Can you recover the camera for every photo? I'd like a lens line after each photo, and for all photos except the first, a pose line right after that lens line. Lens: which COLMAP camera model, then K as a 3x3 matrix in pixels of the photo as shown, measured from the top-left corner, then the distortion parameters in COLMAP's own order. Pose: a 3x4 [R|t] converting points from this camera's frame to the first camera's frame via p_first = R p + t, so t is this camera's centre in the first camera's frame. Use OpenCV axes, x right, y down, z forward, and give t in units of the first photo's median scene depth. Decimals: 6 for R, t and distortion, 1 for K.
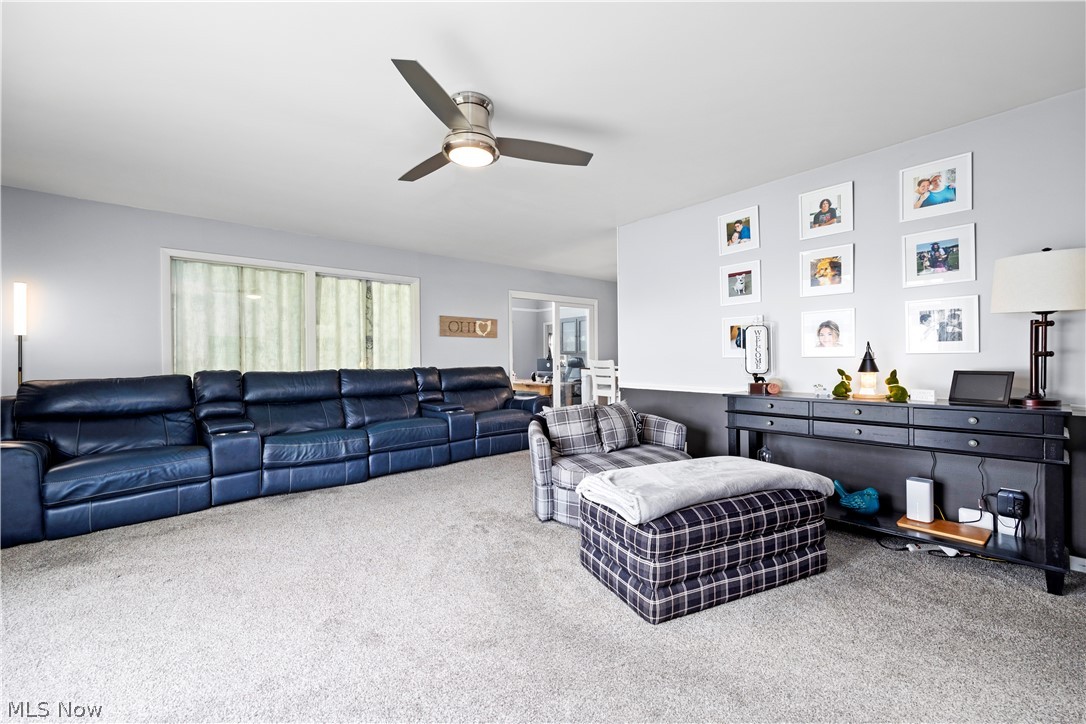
lens RADIAL K [[445.5, 0, 545.3], [0, 445.5, 360.2], [0, 0, 1]] dist [-0.008212, 0.000280]
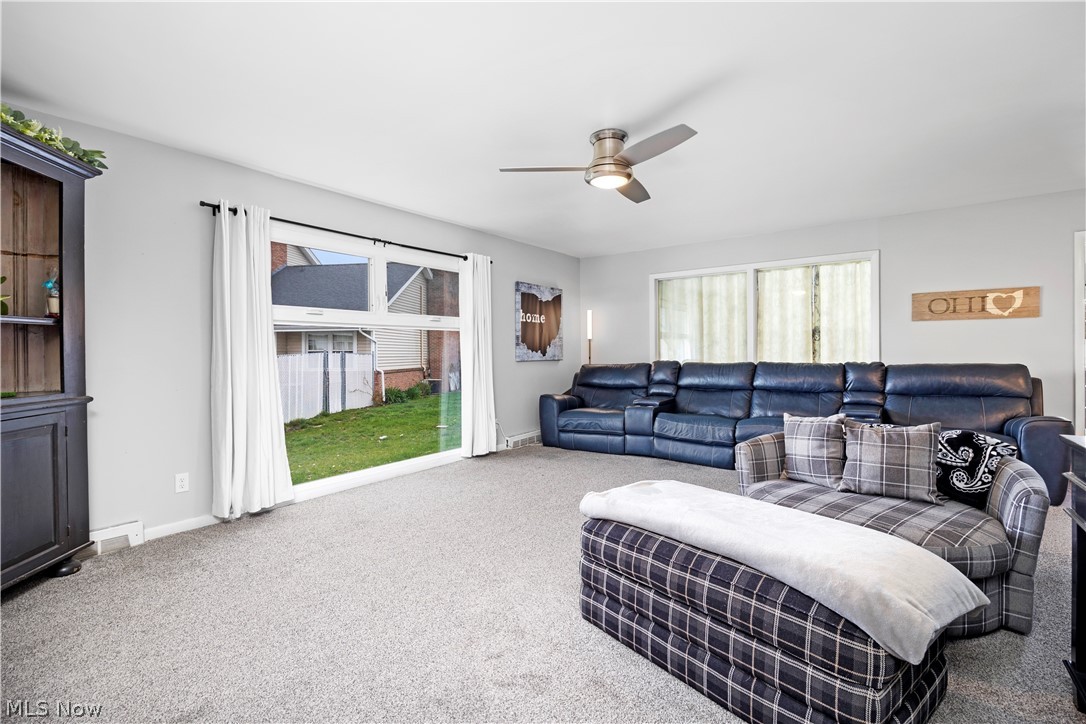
lens RADIAL K [[497.0, 0, 547.7], [0, 497.0, 357.1], [0, 0, 1]] dist [-0.002403, -0.000240]
pose [[0.225794, 0.013138, -0.974087, 0.486026], [0.001820, 0.999902, 0.013908, -0.007284], [0.974173, -0.004913, 0.225747, 0.242459]]
